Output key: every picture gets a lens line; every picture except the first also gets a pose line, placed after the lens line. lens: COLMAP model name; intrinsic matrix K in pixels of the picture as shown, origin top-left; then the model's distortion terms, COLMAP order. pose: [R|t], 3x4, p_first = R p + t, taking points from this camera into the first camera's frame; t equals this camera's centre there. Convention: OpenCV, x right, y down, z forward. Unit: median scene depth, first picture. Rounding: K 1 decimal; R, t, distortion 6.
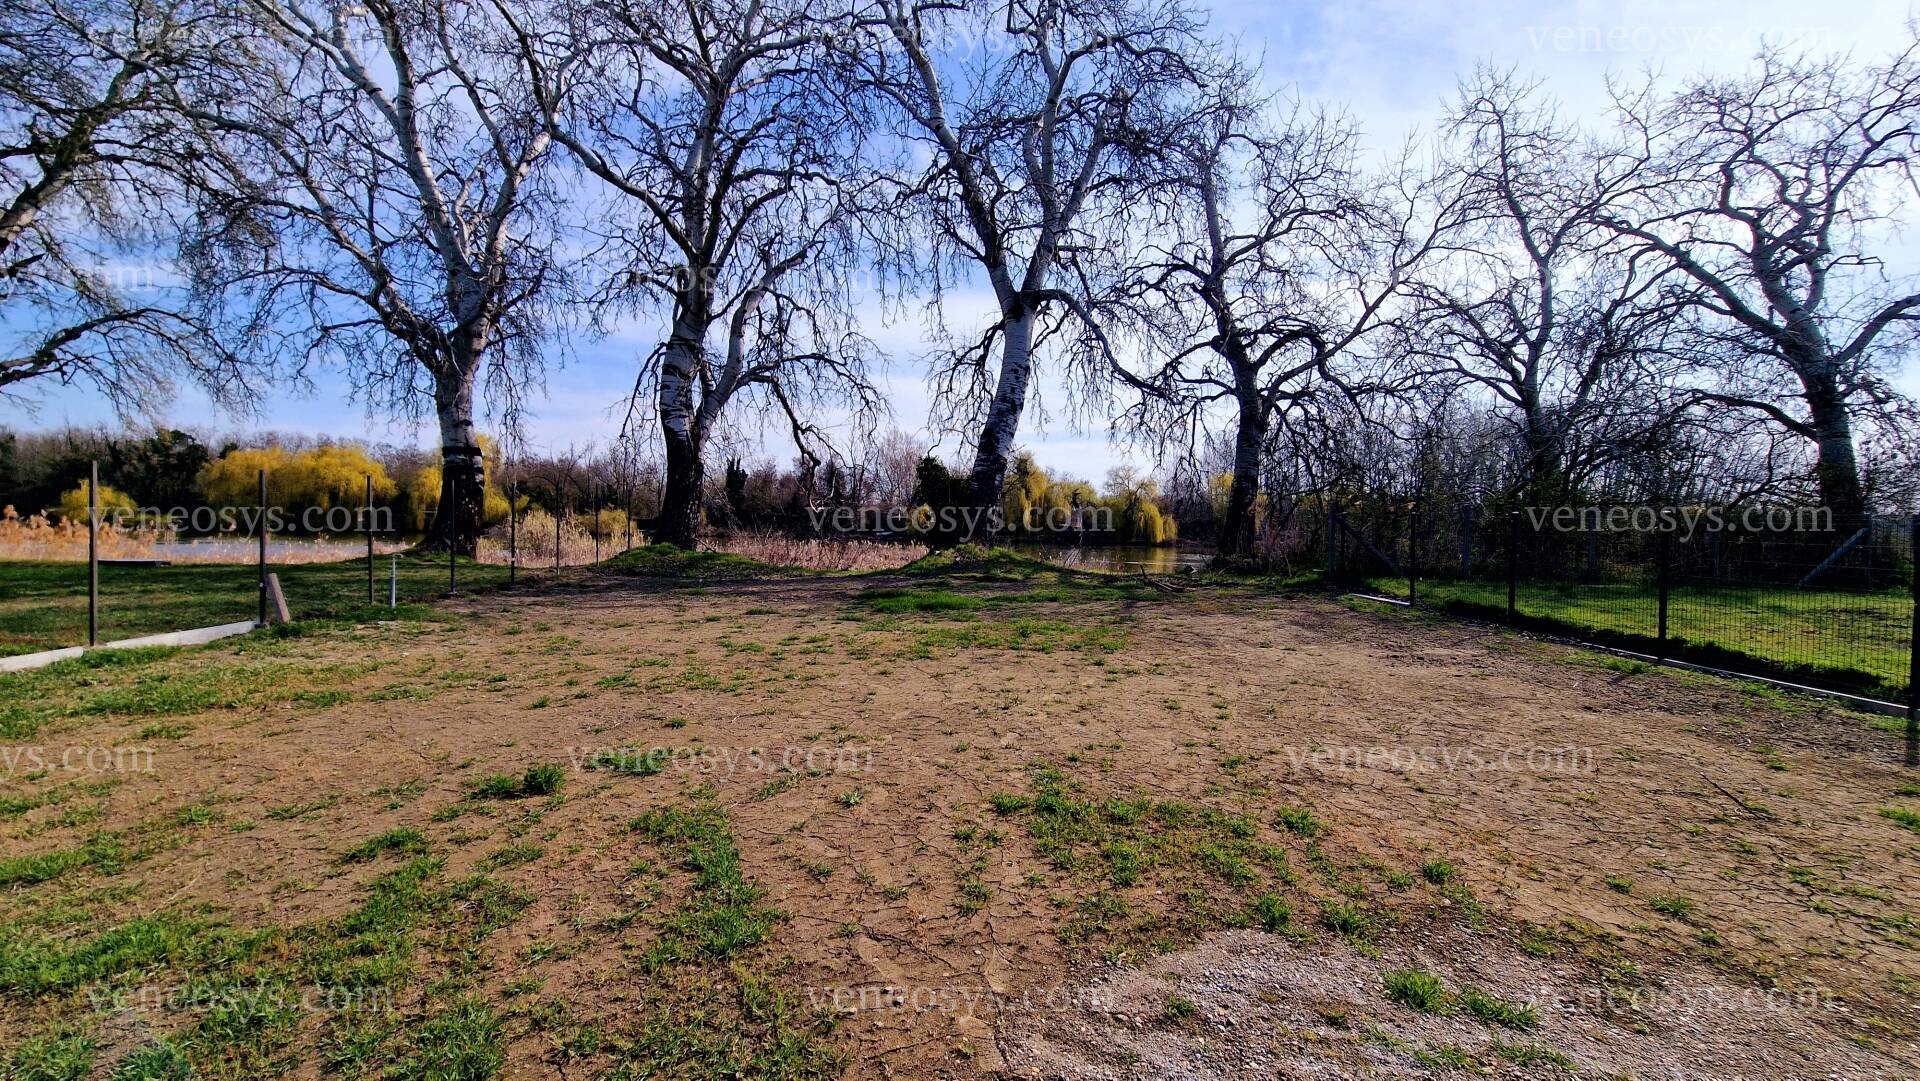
lens RADIAL K [[685.3, 0, 951.9], [0, 685.3, 536.0], [0, 0, 1]] dist [0.003662, 0.000033]
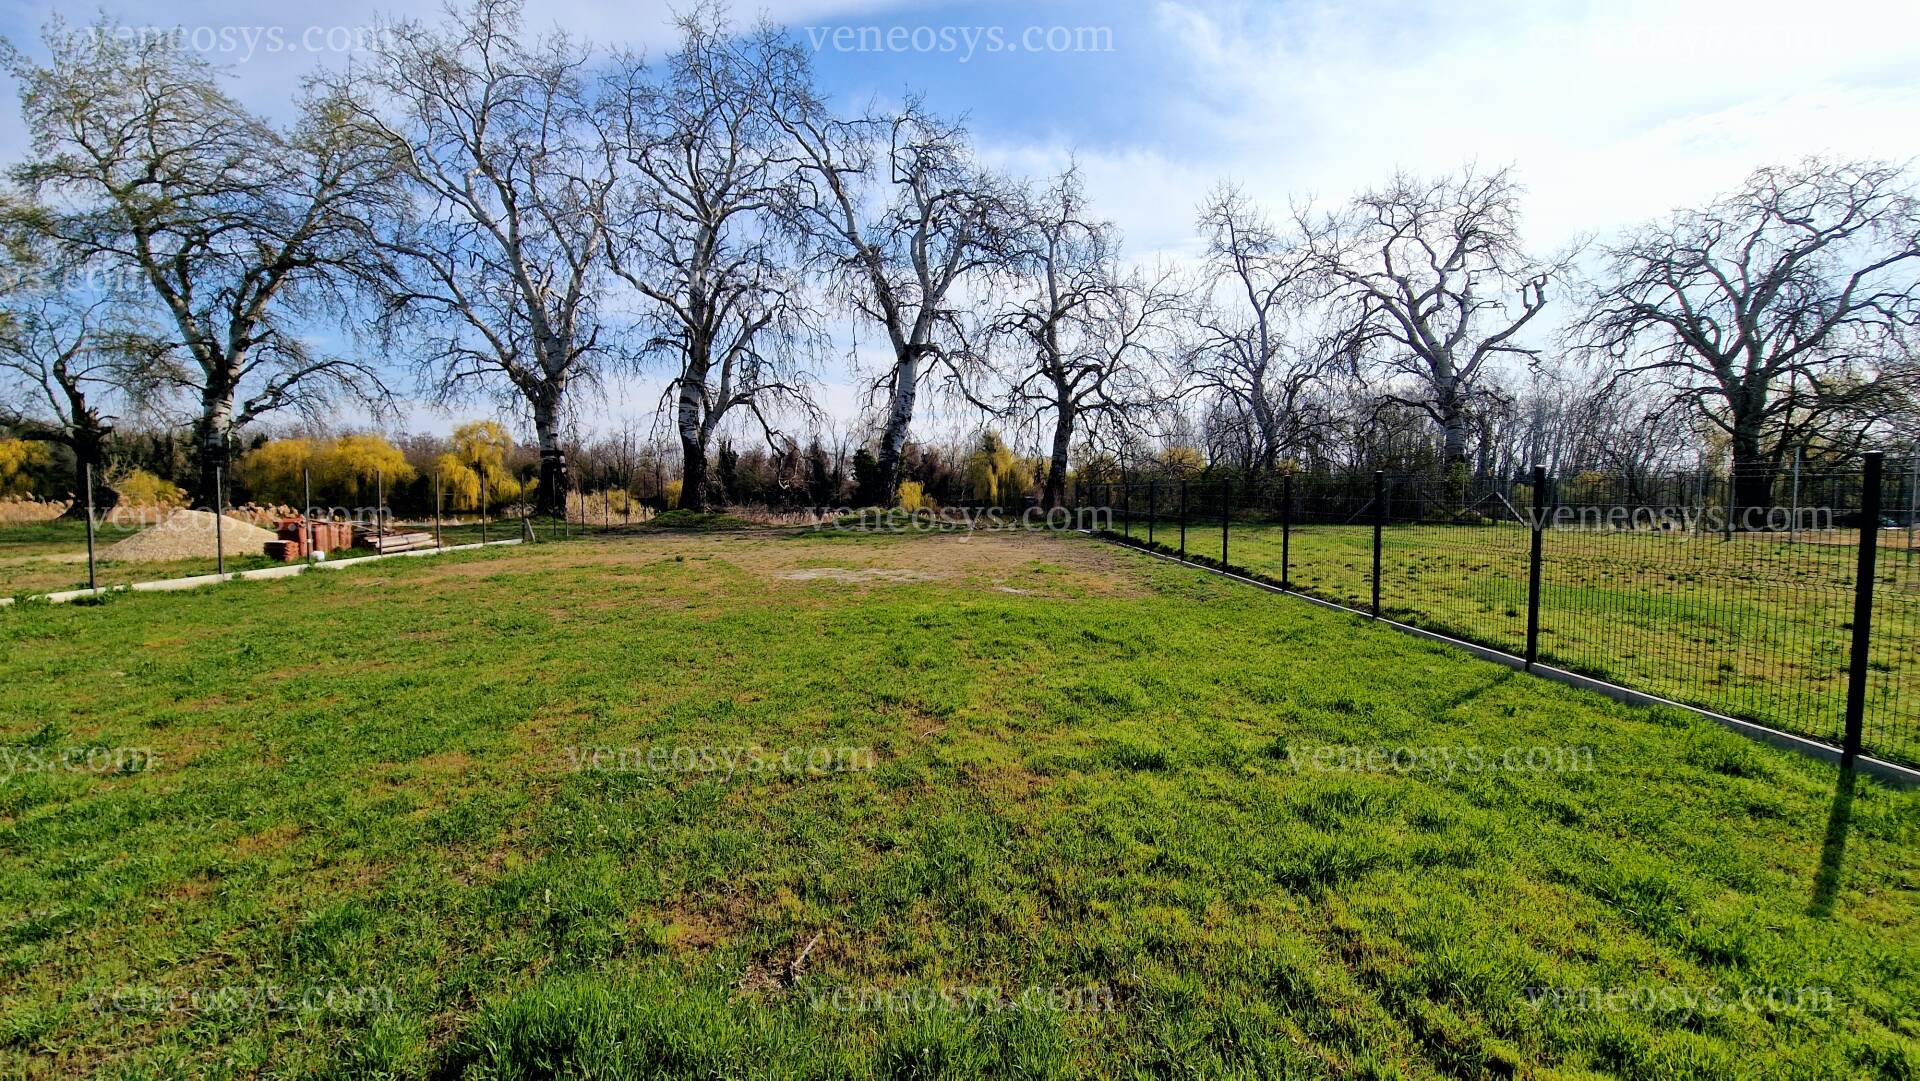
lens RADIAL K [[685.3, 0, 952.0], [0, 685.3, 528.9], [0, 0, 1]] dist [0.003662, 0.000033]
pose [[0.999828, -0.016494, 0.008522, 0.168406], [0.016263, 0.999516, 0.026534, 0.020951], [-0.008955, -0.026390, 0.999612, -0.533560]]
